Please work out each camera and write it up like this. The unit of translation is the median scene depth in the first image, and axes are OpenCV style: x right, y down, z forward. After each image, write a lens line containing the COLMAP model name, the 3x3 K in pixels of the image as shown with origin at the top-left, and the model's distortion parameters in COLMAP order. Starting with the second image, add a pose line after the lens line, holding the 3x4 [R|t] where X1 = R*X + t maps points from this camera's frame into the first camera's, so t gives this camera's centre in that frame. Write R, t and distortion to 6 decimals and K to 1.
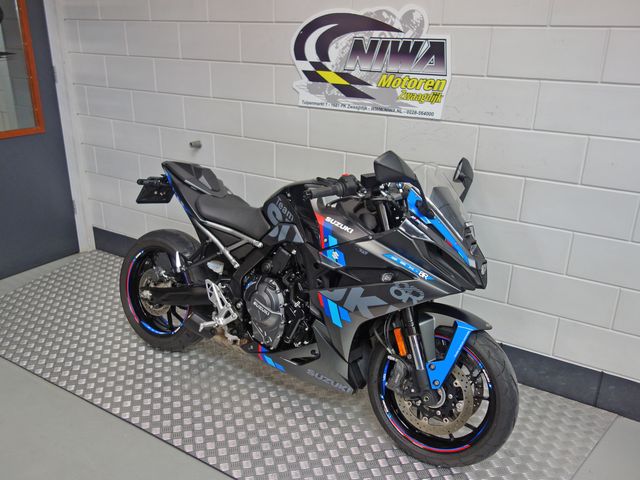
lens RADIAL K [[556.8, 0, 320.0], [0, 556.8, 240.0], [0, 0, 1]] dist [-0.001924, -0.004048]
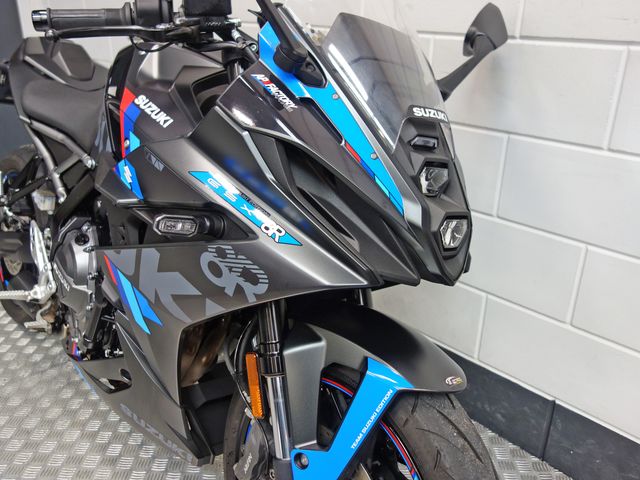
lens RADIAL K [[556.8, 0, 320.0], [0, 556.8, 240.0], [0, 0, 1]] dist [-0.001924, -0.004048]
pose [[0.969179, 0.094305, -0.227593, 0.234711], [-0.086559, 0.995283, 0.043803, 0.038806], [0.230650, -0.022753, 0.972771, 0.491148]]
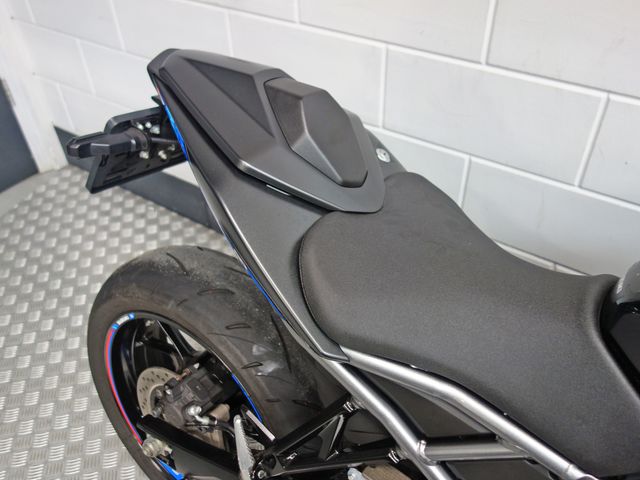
lens RADIAL K [[556.8, 0, 320.0], [0, 556.8, 240.0], [0, 0, 1]] dist [-0.001924, -0.004048]
pose [[0.997898, -0.005061, -0.064603, -0.197790], [0.027743, 0.934327, 0.355335, -0.166765], [0.058562, -0.356380, 0.932504, 0.780651]]
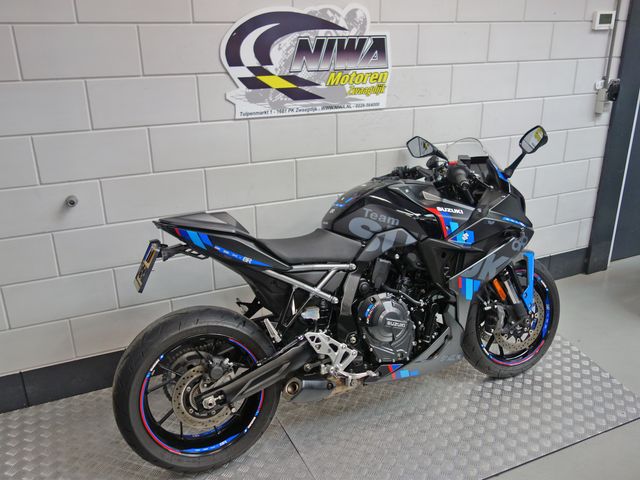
lens RADIAL K [[556.8, 0, 320.0], [0, 556.8, 240.0], [0, 0, 1]] dist [-0.001924, -0.004048]
pose [[0.555213, -0.313947, 0.770179, -0.789770], [0.312060, 0.937002, 0.156988, -0.183874], [-0.770946, 0.153180, 0.618206, 0.453139]]
